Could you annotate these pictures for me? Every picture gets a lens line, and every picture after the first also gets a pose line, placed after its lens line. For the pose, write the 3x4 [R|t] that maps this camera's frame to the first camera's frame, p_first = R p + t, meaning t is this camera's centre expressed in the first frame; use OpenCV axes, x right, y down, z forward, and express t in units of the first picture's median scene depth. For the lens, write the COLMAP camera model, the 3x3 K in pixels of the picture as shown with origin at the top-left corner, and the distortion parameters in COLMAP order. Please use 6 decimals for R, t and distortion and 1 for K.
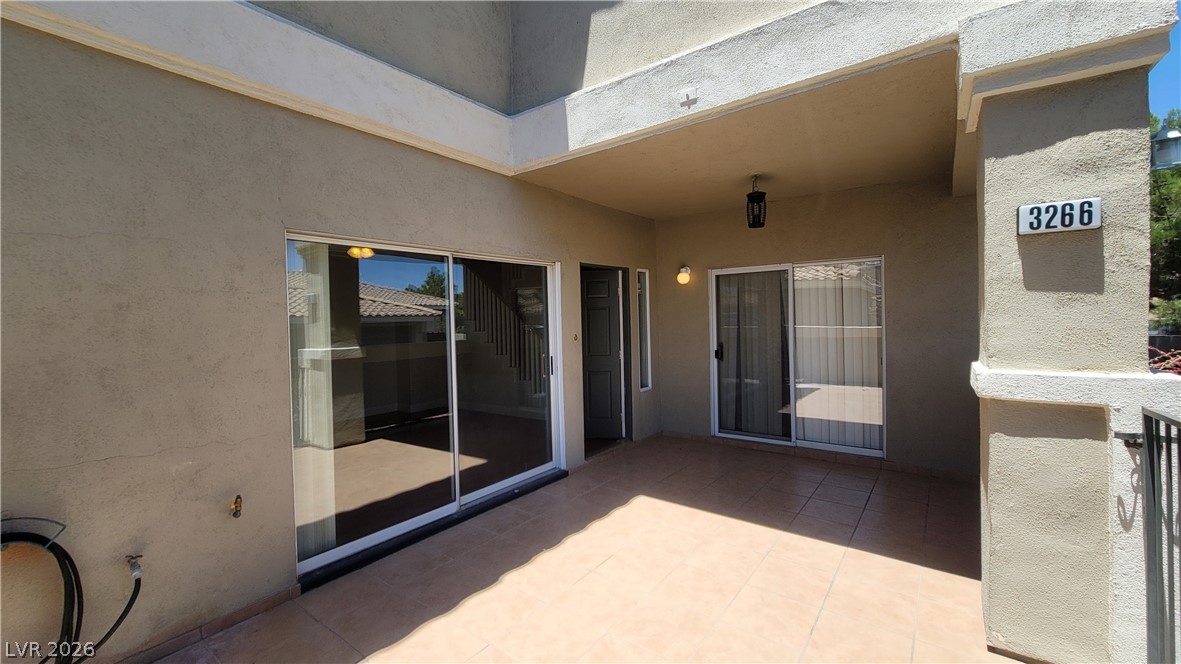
lens RADIAL K [[477.9, 0, 586.0], [0, 477.9, 325.1], [0, 0, 1]] dist [0.000548, 0.000040]
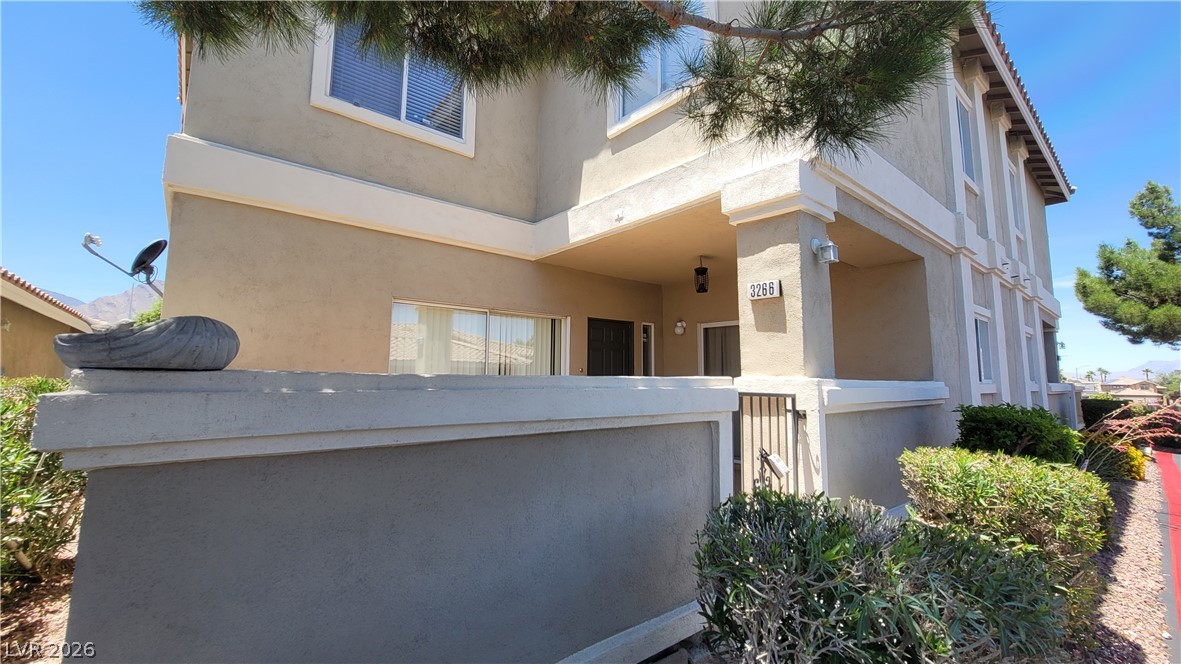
lens RADIAL K [[477.9, 0, 586.0], [0, 477.9, 325.1], [0, 0, 1]] dist [0.000548, 0.000040]
pose [[0.973000, 0.010262, -0.230578, 0.487522], [-0.038144, 0.992424, -0.116793, 0.090448], [0.227632, 0.122435, 0.966019, -0.564669]]
